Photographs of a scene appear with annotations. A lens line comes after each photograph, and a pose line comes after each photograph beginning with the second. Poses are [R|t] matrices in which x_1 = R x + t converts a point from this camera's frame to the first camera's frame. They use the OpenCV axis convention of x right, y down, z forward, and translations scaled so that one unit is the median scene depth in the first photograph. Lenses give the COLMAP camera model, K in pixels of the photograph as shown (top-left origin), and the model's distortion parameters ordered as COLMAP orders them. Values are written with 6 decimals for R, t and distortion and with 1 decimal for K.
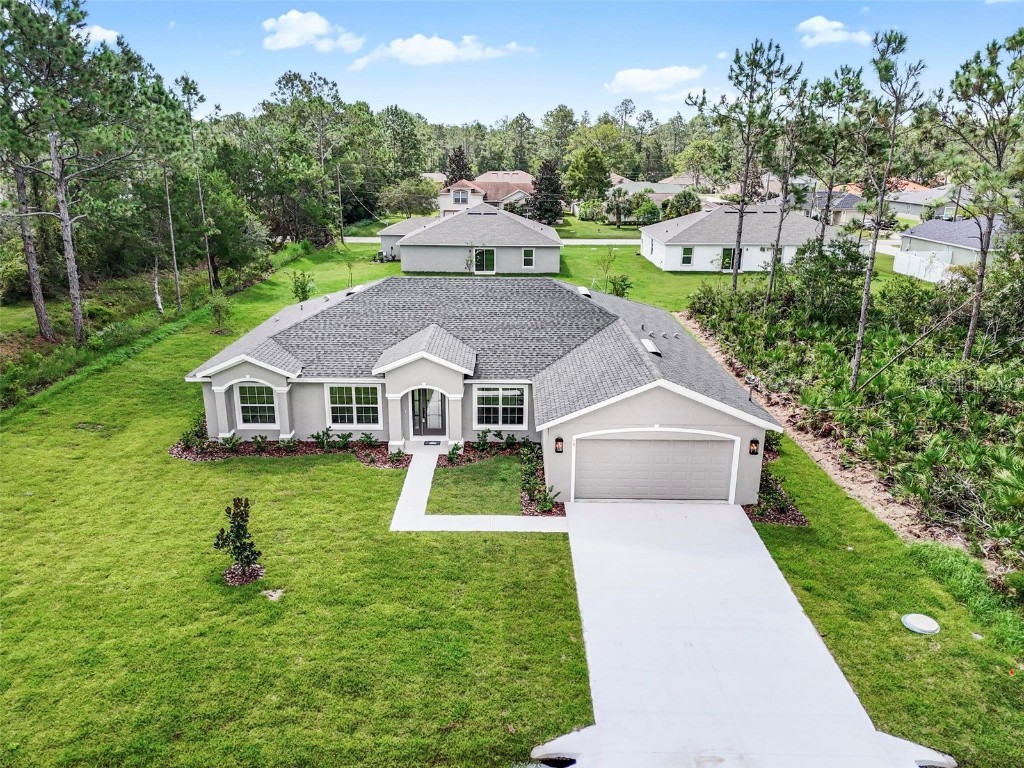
lens RADIAL K [[747.2, 0, 513.0], [0, 747.2, 391.4], [0, 0, 1]] dist [0.087999, -0.089556]
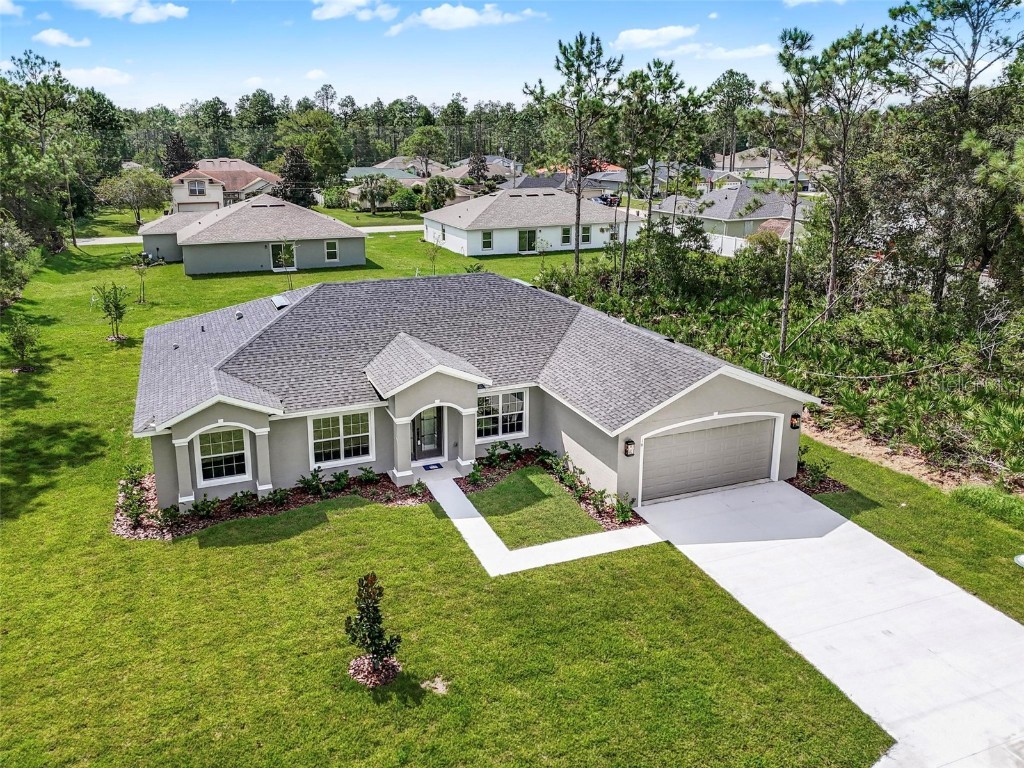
lens RADIAL K [[756.4, 0, 480.5], [0, 756.4, 371.0], [0, 0, 1]] dist [0.003035, -0.001489]
pose [[0.926643, -0.114635, 0.358038, -0.356891], [0.117684, 0.992961, 0.013342, -0.047353], [-0.357047, 0.029772, 0.933612, 0.150903]]
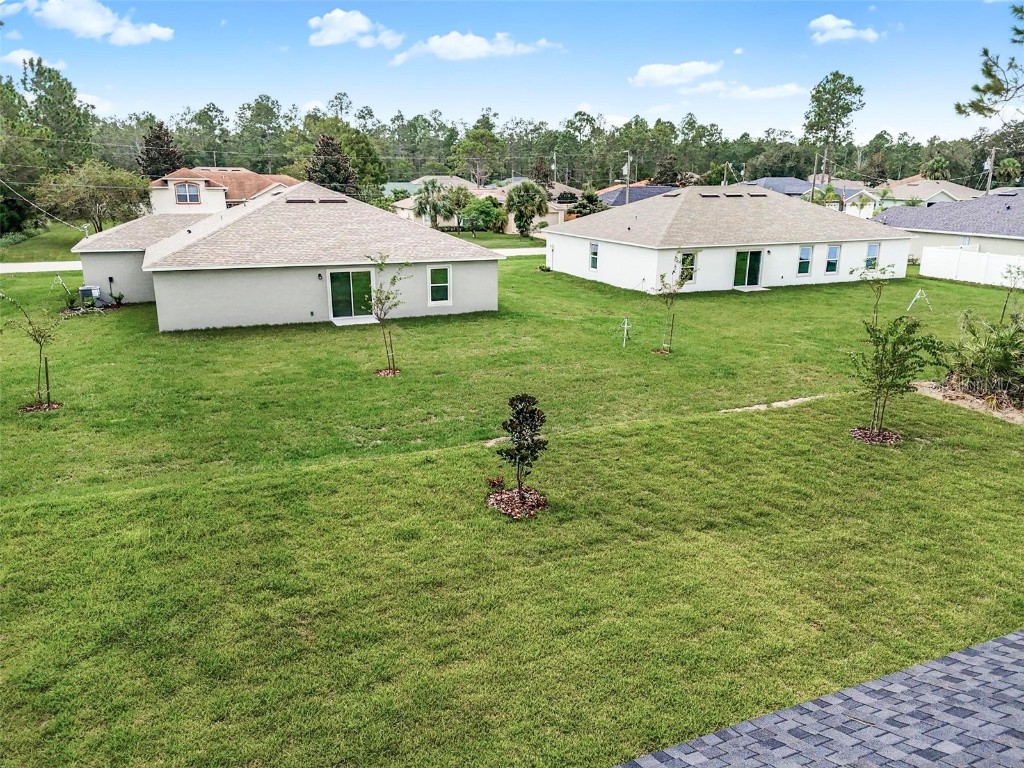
lens RADIAL K [[756.4, 0, 480.5], [0, 756.4, 371.0], [0, 0, 1]] dist [0.003035, -0.001489]
pose [[0.920197, -0.096512, 0.379371, -0.331464], [0.117286, 0.992583, -0.031975, -0.231478], [-0.373471, 0.073918, 0.924692, 1.208933]]
